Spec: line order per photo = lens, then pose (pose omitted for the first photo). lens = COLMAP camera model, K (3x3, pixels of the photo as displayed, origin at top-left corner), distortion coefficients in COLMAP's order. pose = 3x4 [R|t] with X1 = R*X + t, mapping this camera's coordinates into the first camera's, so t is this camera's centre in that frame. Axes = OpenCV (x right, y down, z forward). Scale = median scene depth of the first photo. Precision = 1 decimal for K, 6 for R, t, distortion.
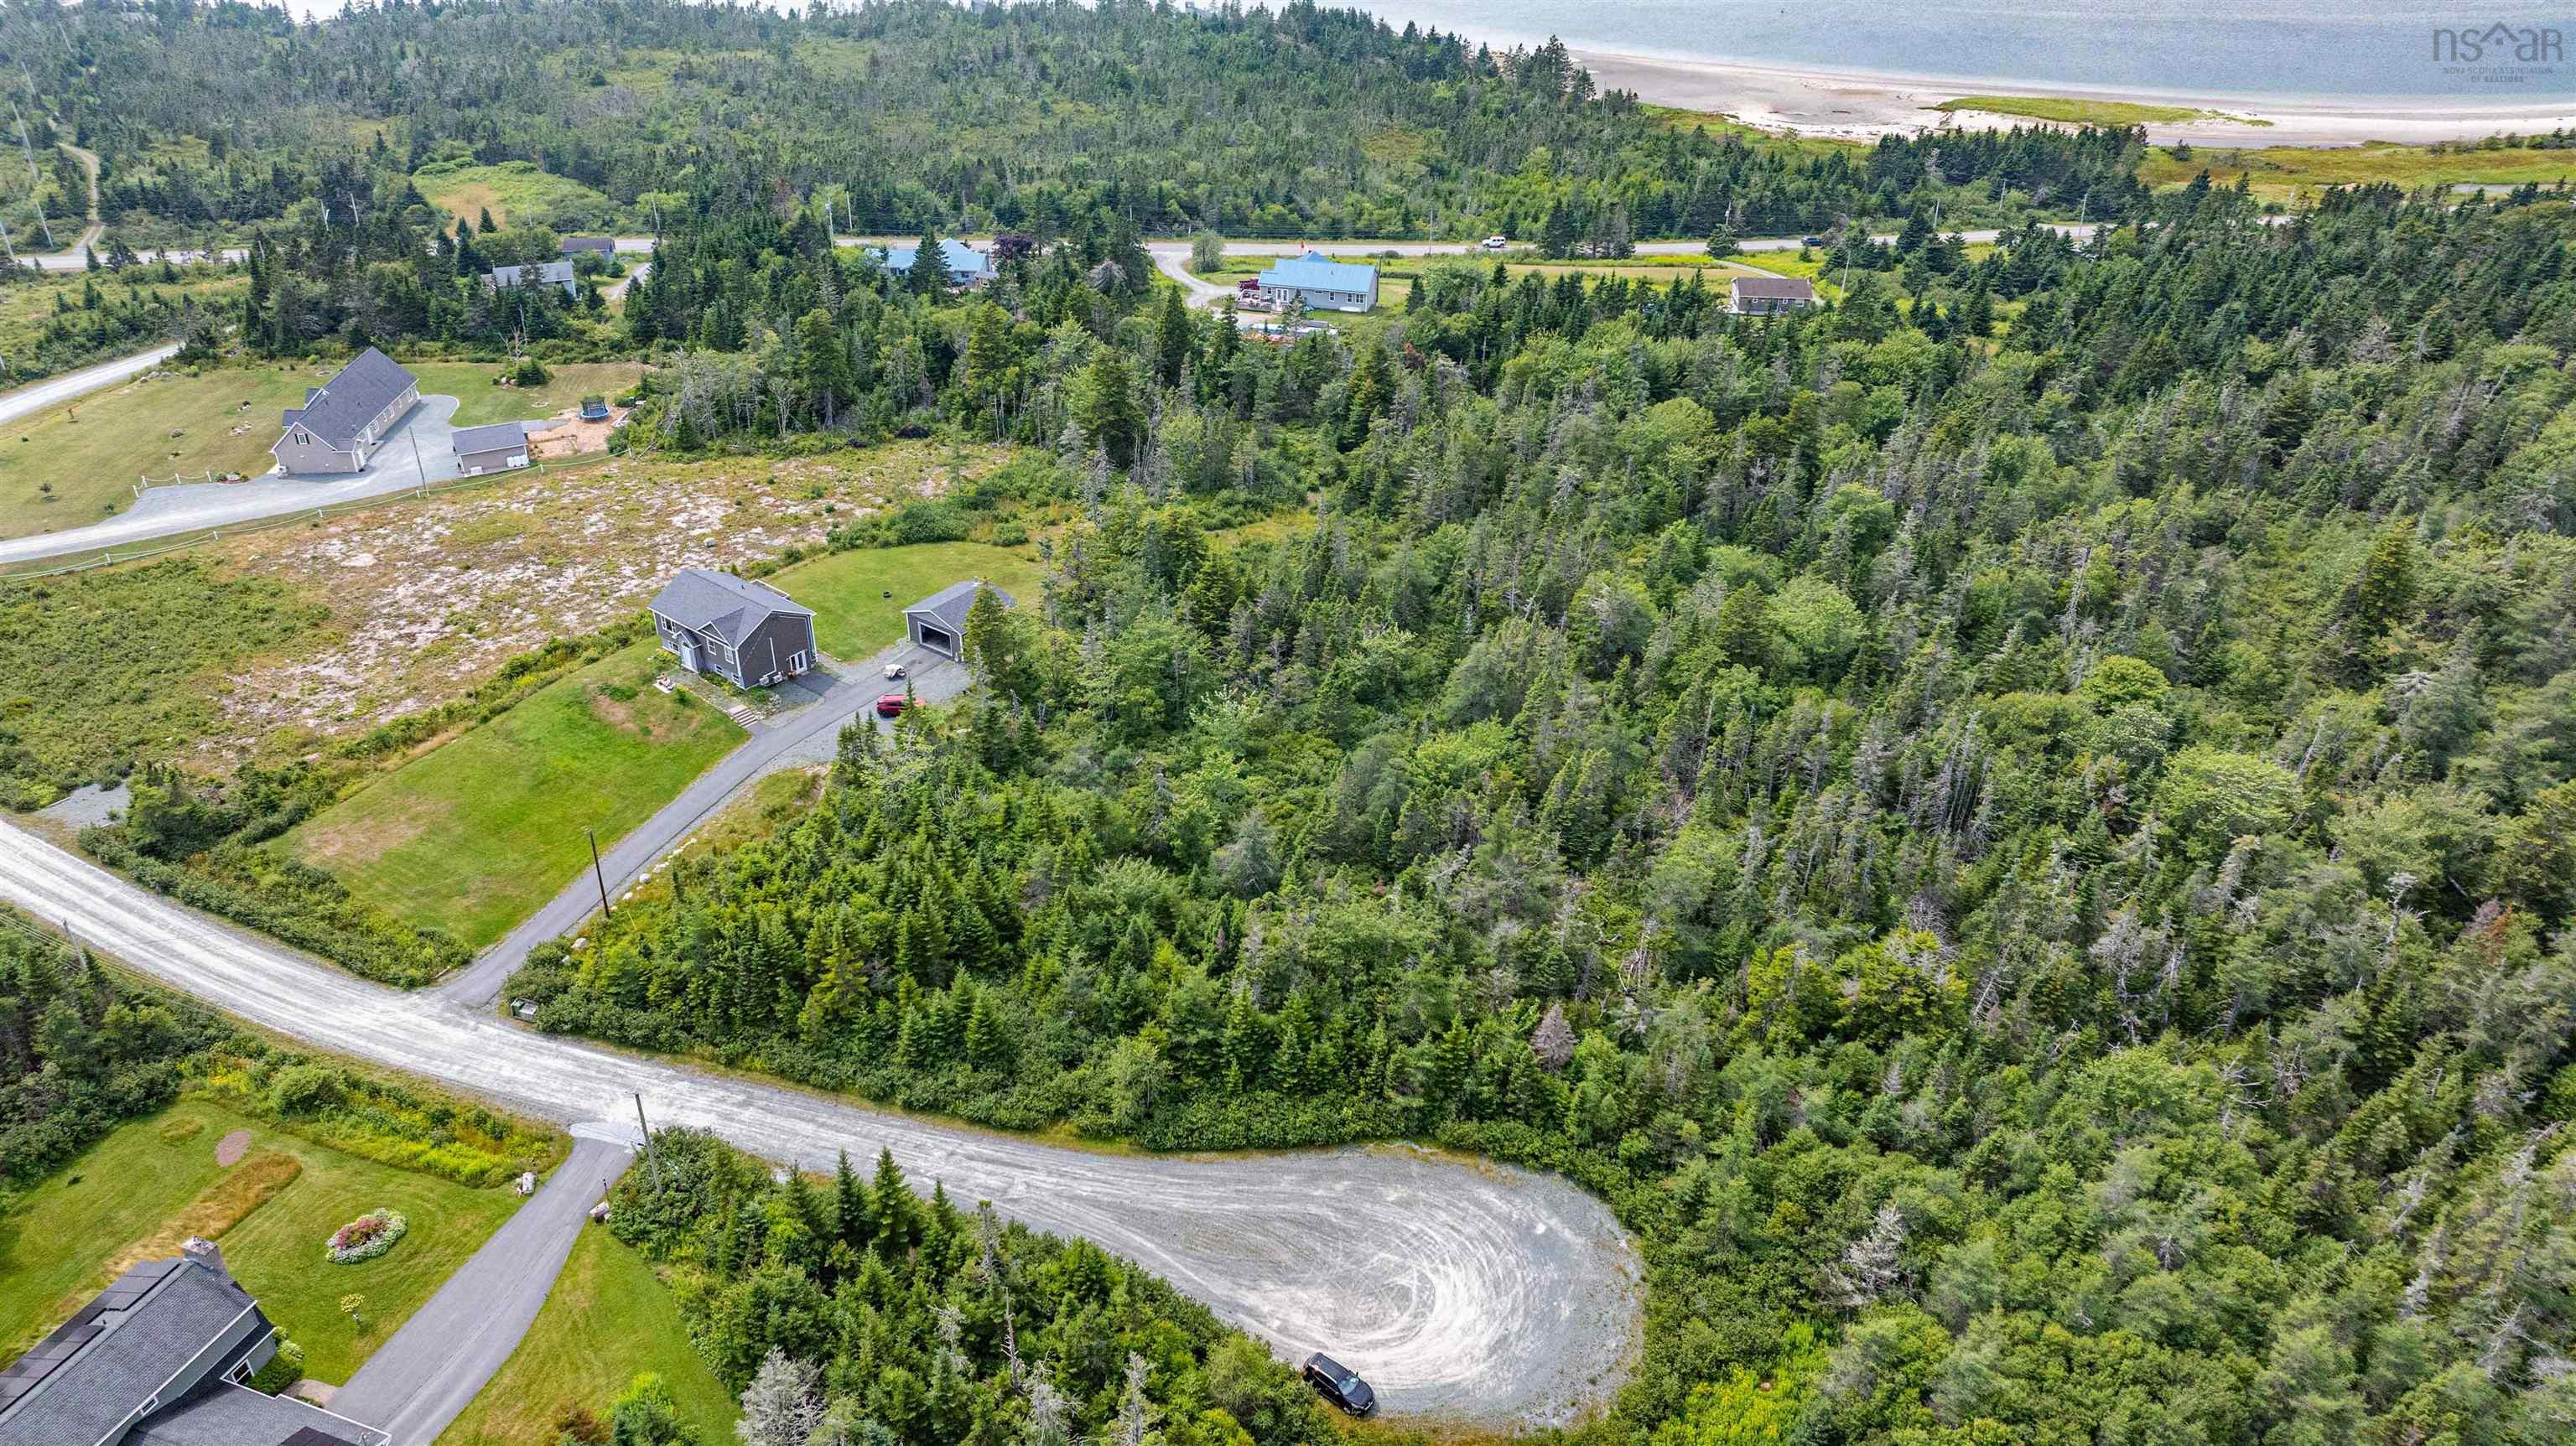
lens RADIAL K [[1808.9, 0, 1284.4], [0, 1808.9, 720.9], [0, 0, 1]] dist [-0.020812, -0.004167]
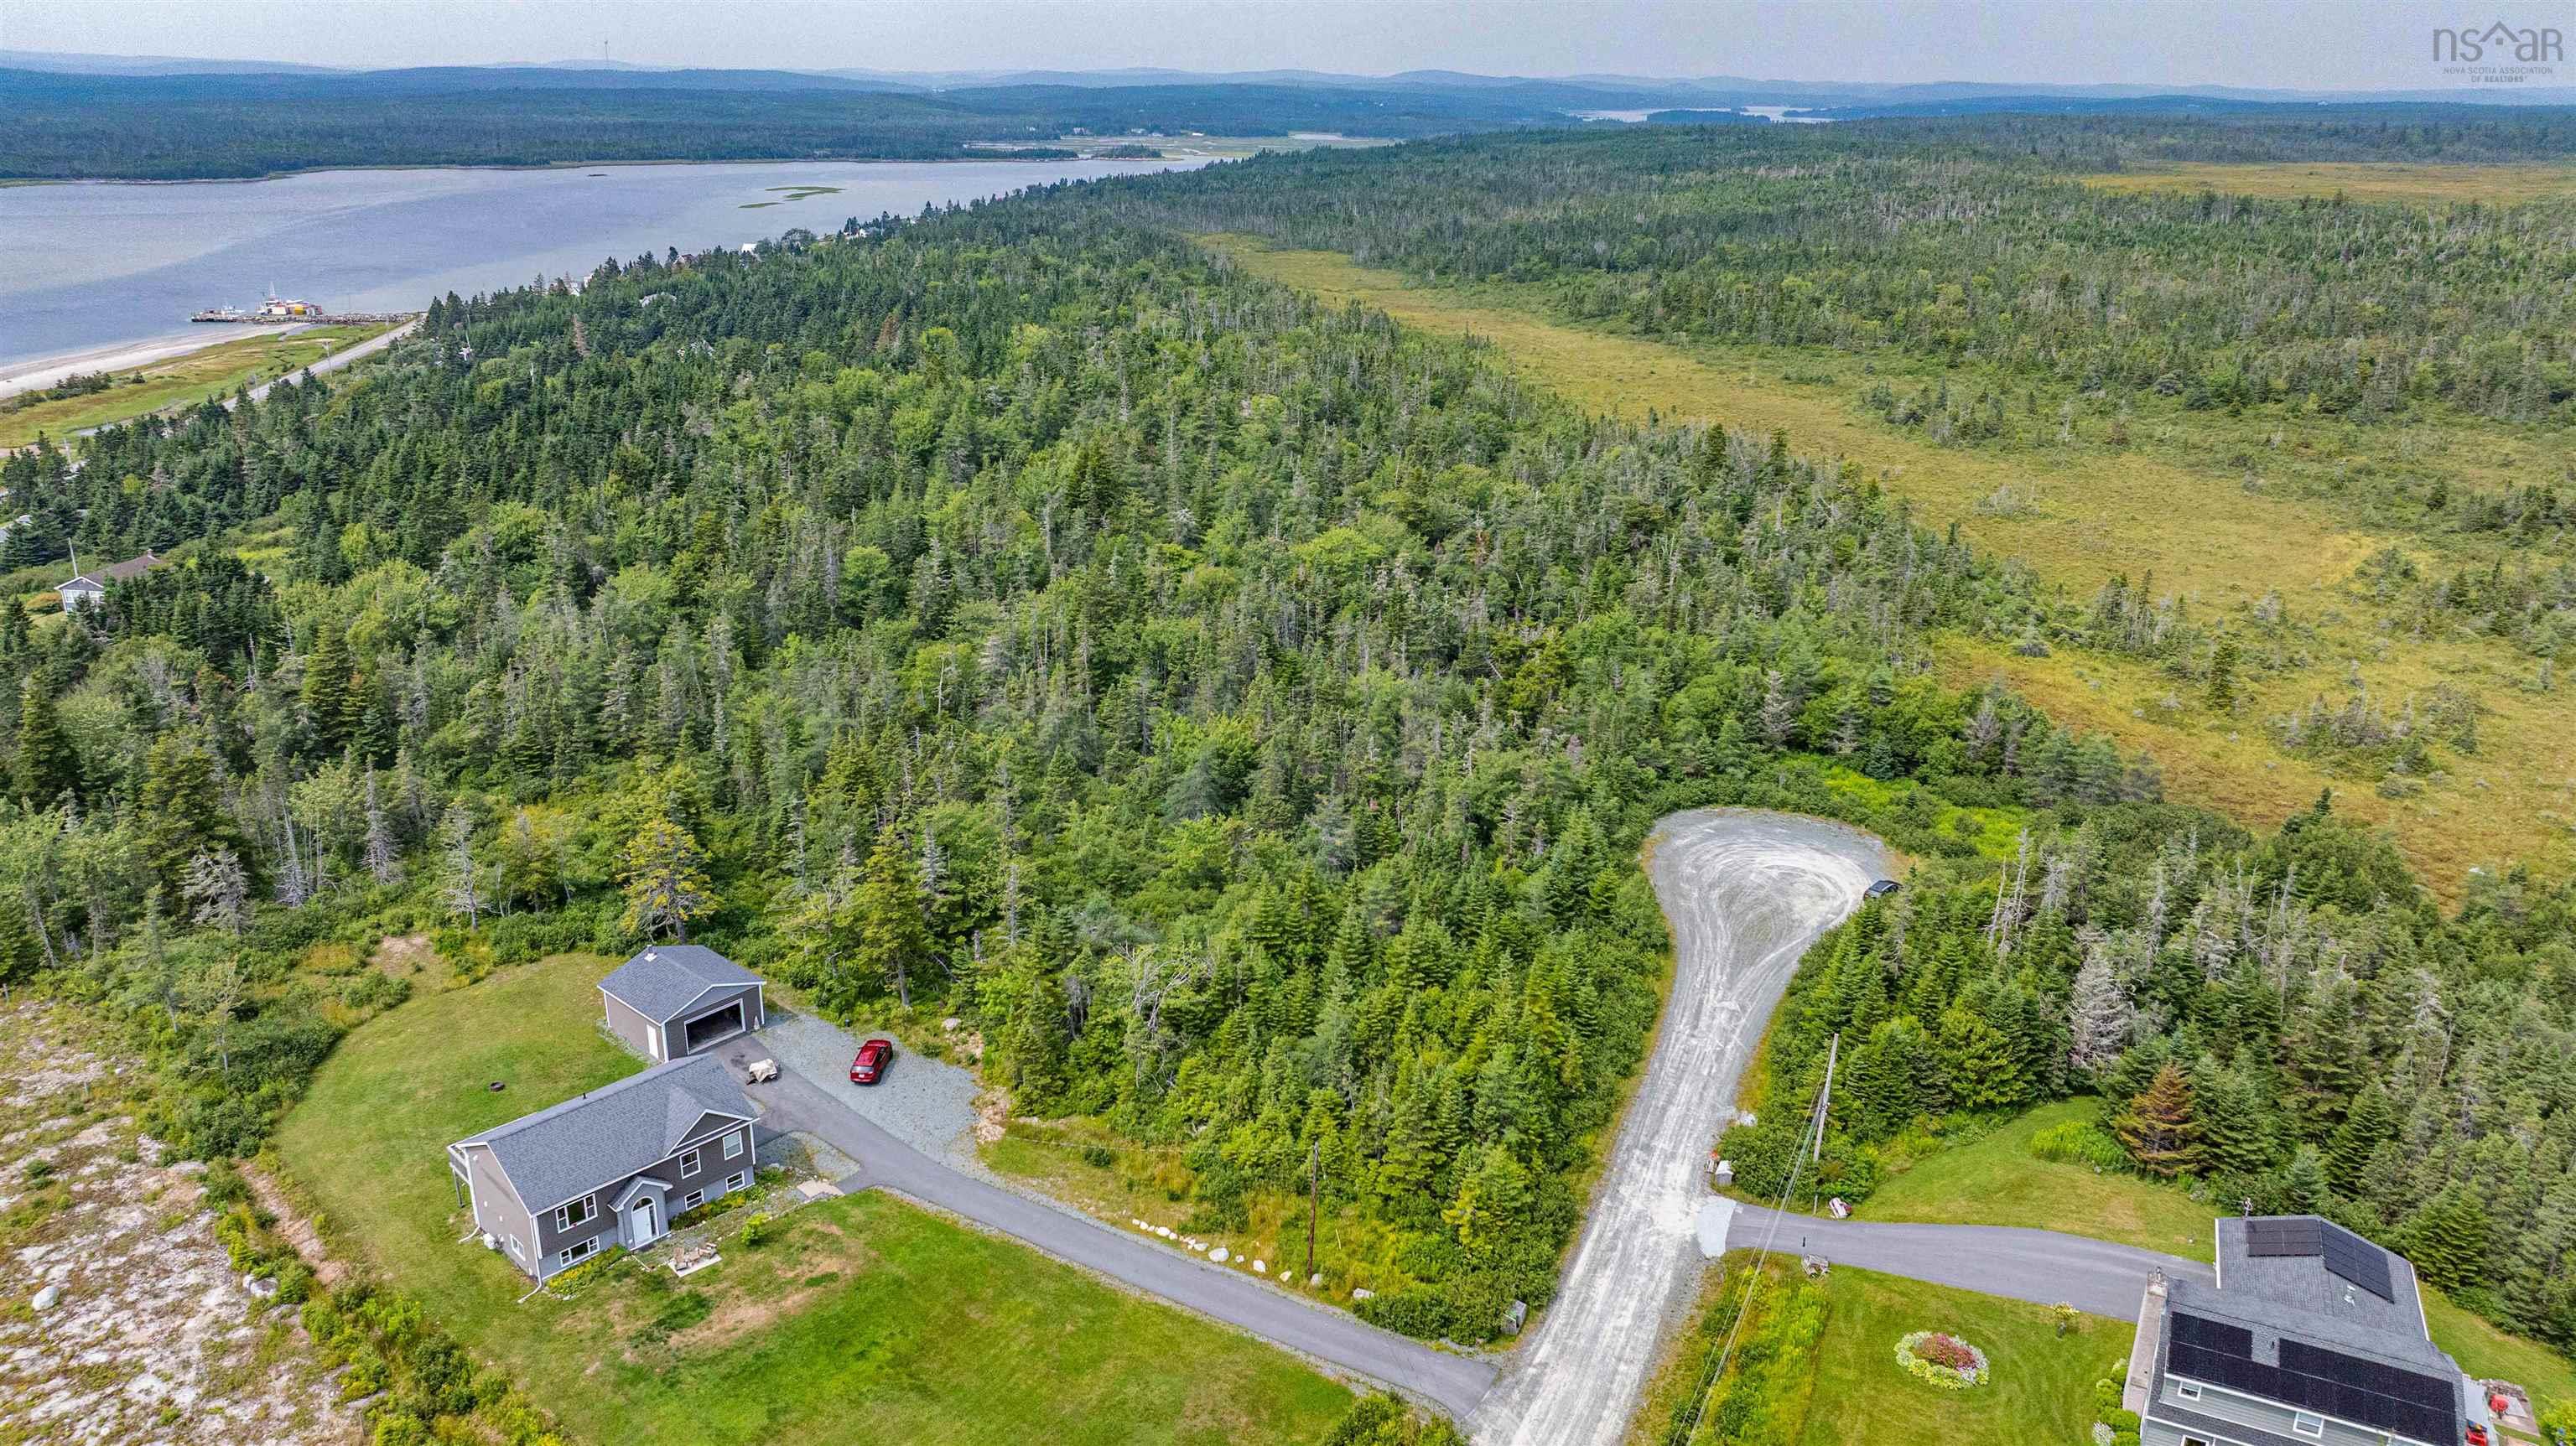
lens RADIAL K [[1833.9, 0, 1287.0], [0, 1833.9, 707.9], [0, 0, 1]] dist [-0.047055, 0.053752]
pose [[0.085804, -0.333871, 0.938705, -0.898714], [0.498137, 0.830338, 0.249795, -0.241390], [-0.862842, 0.446171, 0.237560, 0.673703]]
